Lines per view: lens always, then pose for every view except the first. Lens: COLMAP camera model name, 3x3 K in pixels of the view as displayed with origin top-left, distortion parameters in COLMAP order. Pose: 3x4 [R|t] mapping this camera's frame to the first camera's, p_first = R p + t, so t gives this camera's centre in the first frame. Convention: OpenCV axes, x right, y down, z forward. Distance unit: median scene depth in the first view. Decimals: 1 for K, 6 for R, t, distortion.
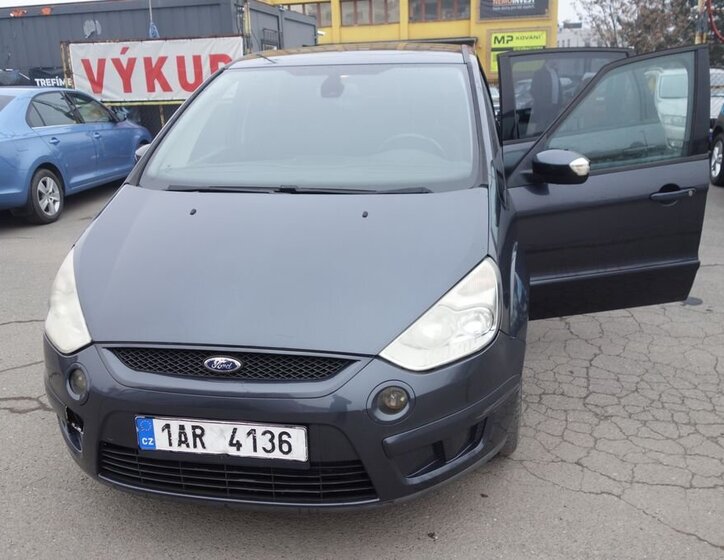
lens RADIAL K [[666.7, 0, 361.2], [0, 666.7, 278.3], [0, 0, 1]] dist [0.002567, 0.001720]
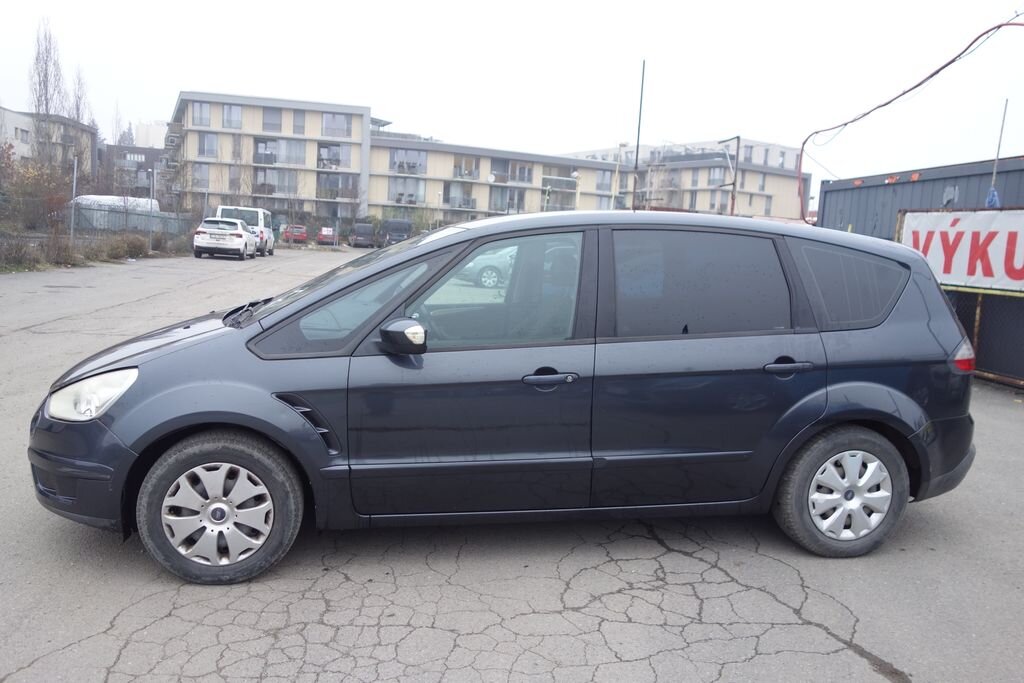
lens RADIAL K [[814.1, 0, 510.6], [0, 814.1, 338.0], [0, 0, 1]] dist [0.004652, -0.003425]
pose [[0.339351, 0.163371, -0.926364, 1.863634], [-0.332751, 0.941977, 0.044229, -0.392687], [0.879839, 0.293240, 0.374023, 1.064335]]
